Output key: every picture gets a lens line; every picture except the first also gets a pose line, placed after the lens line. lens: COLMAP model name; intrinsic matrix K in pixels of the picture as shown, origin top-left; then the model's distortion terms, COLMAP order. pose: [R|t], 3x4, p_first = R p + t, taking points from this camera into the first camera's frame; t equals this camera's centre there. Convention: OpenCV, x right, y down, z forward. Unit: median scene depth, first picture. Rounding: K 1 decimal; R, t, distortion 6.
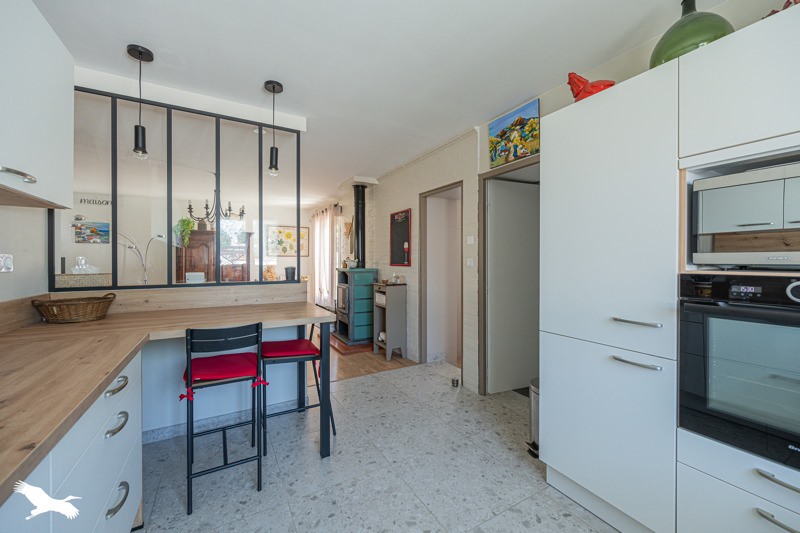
lens RADIAL K [[313.1, 0, 399.1], [0, 313.1, 265.8], [0, 0, 1]] dist [0.001277, 0.000037]
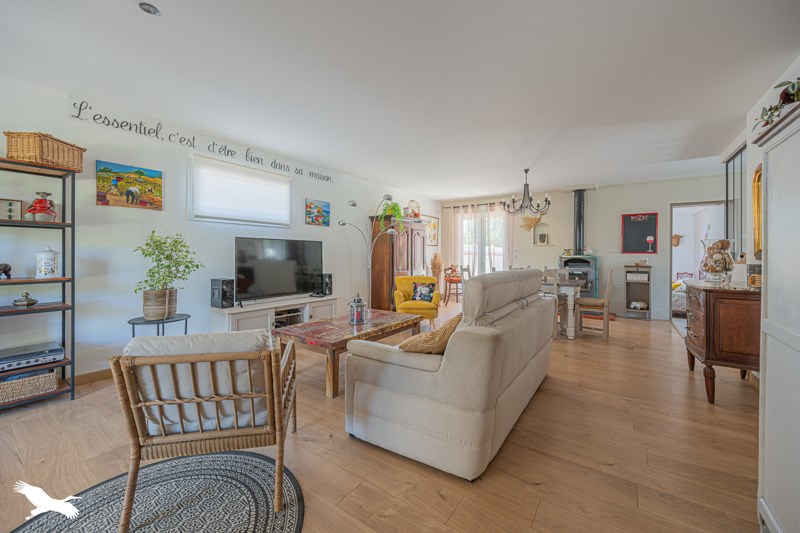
lens RADIAL K [[313.1, 0, 401.8], [0, 313.1, 261.6], [0, 0, 1]] dist [0.001277, 0.000037]
pose [[0.905031, -0.004086, 0.425326, -1.153223], [0.001963, 0.999983, 0.005427, 0.021720], [-0.425341, -0.004077, 0.905024, 0.142517]]
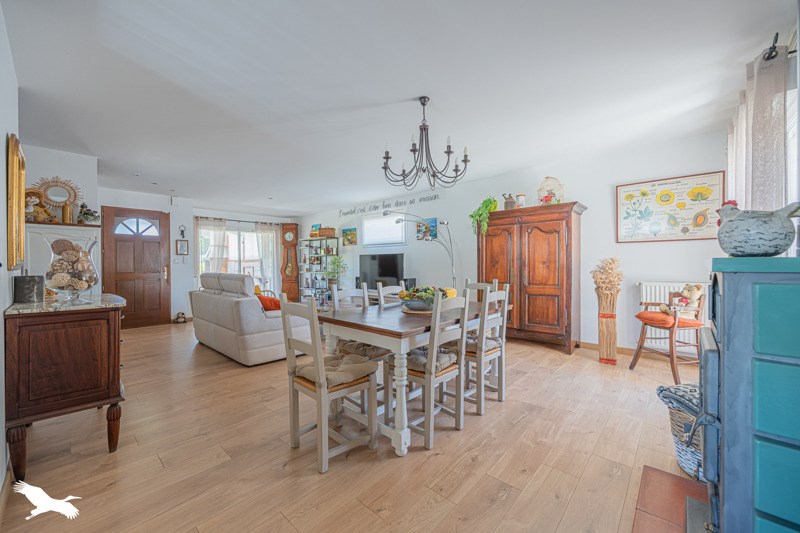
lens RADIAL K [[313.1, 0, 400.8], [0, 313.1, 263.9], [0, 0, 1]] dist [0.001277, 0.000037]
pose [[0.316755, 0.002549, -0.948504, -0.032172], [-0.002064, 0.999996, 0.001998, 0.006805], [0.948505, 0.001325, 0.316759, 0.604783]]
